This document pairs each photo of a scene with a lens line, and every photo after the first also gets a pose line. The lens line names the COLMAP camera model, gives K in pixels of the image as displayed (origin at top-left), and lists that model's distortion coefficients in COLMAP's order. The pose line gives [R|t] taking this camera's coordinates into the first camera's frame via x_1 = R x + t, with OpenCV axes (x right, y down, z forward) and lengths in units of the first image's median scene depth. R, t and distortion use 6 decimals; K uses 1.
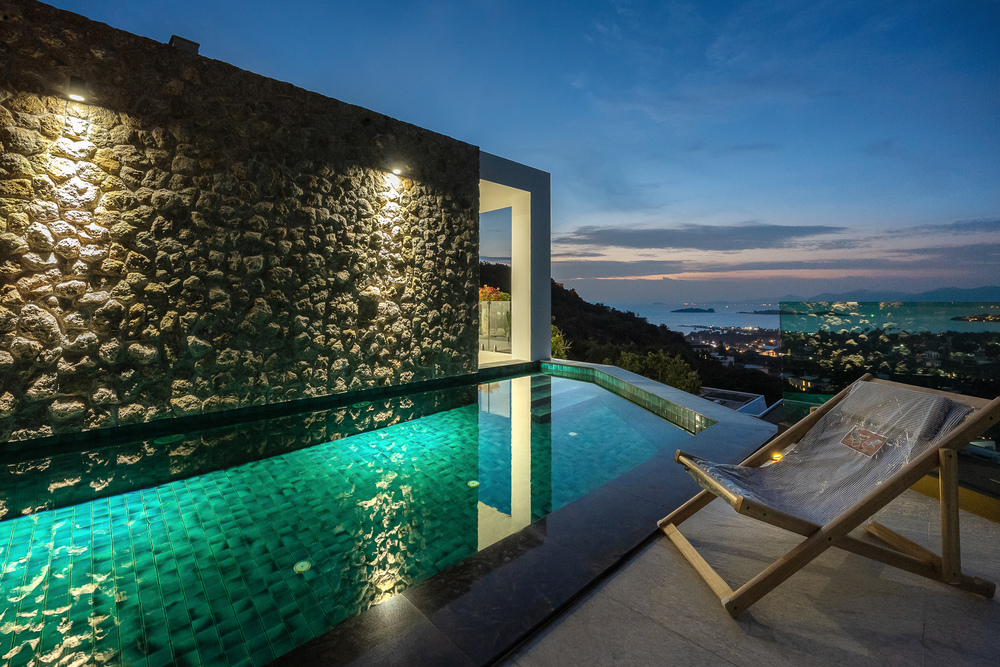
lens RADIAL K [[419.6, 0, 500.0], [0, 419.6, 333.5], [0, 0, 1]] dist [-0.000005, 0.000017]
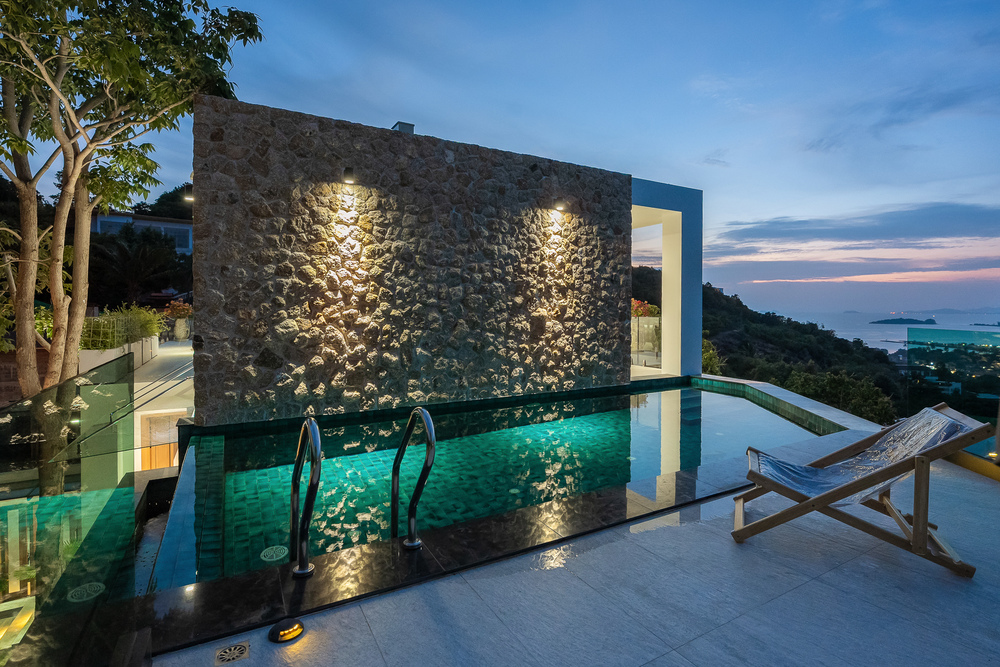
lens RADIAL K [[505.3, 0, 500.0], [0, 505.3, 333.5], [0, 0, 1]] dist [-0.001667, -0.000079]
pose [[0.963207, 0.007633, -0.268653, -0.031040], [-0.014037, 0.999661, -0.021925, -0.007223], [0.268395, 0.024889, 0.962987, -0.448236]]
